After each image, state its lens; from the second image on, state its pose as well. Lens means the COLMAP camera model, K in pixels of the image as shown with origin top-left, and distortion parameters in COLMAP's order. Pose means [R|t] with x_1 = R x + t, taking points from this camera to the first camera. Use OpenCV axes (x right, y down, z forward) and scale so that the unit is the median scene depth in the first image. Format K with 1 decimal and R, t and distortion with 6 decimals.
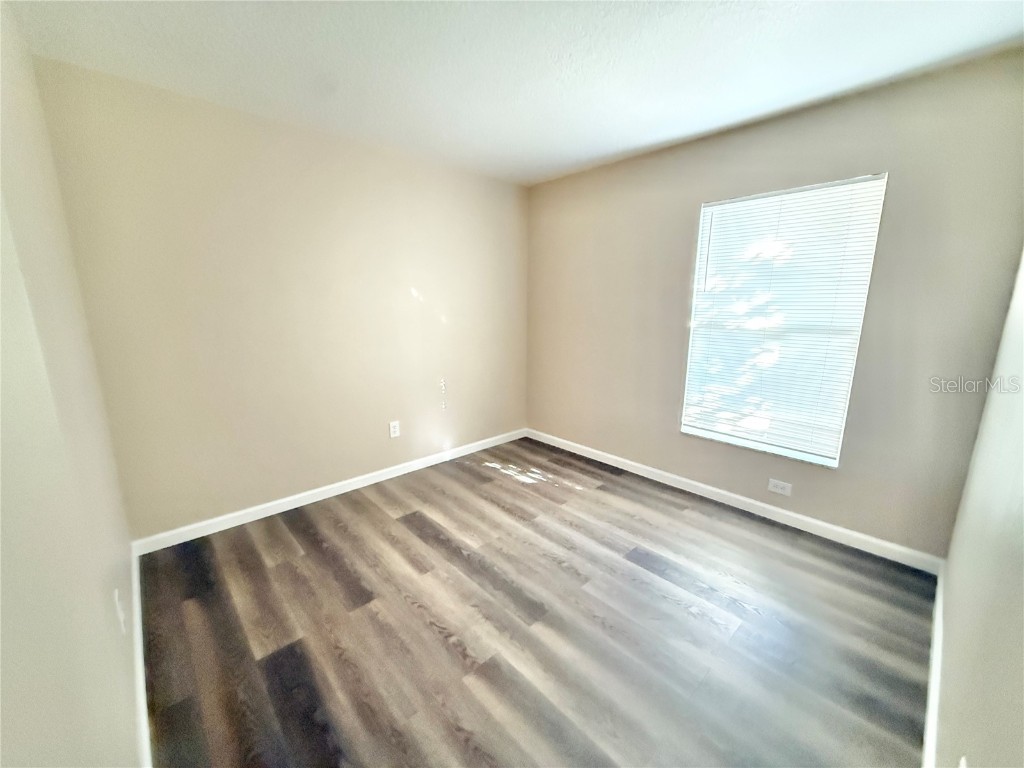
lens RADIAL K [[405.6, 0, 512.8], [0, 405.6, 380.9], [0, 0, 1]] dist [-0.003419, 0.000027]
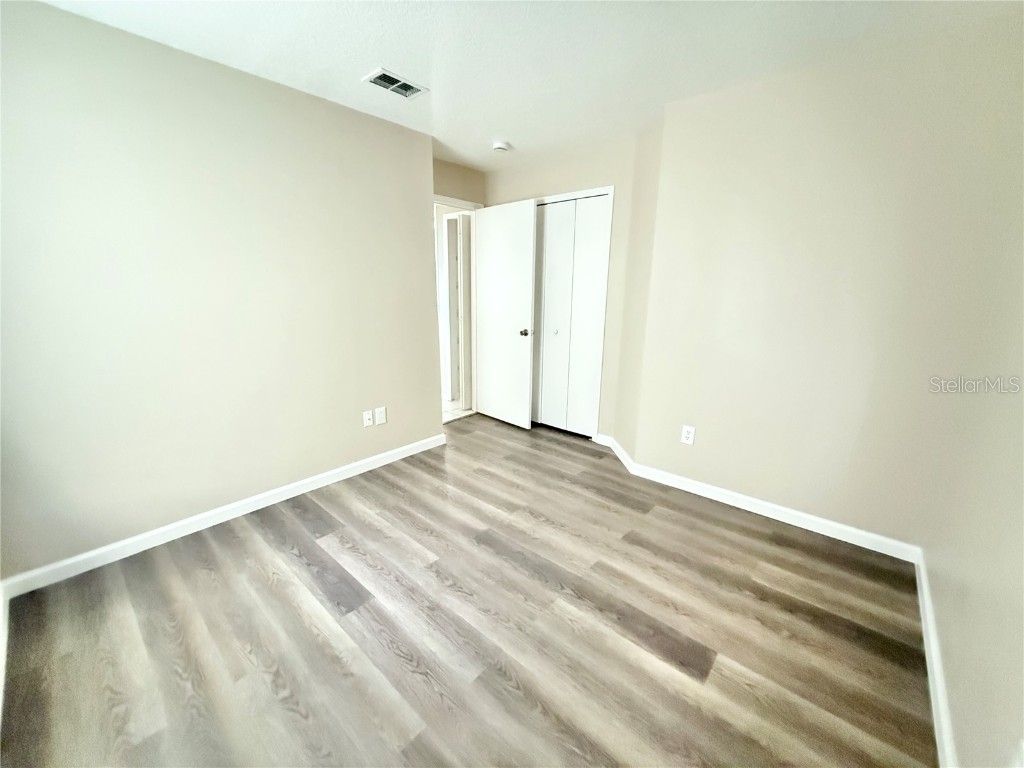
lens RADIAL K [[405.6, 0, 510.6], [0, 405.6, 382.5], [0, 0, 1]] dist [-0.003419, 0.000027]
pose [[-0.995409, 0.016960, -0.094202, 0.075996], [-0.023450, 0.910976, 0.411793, -0.324314], [0.092800, 0.412111, -0.906395, 1.737123]]
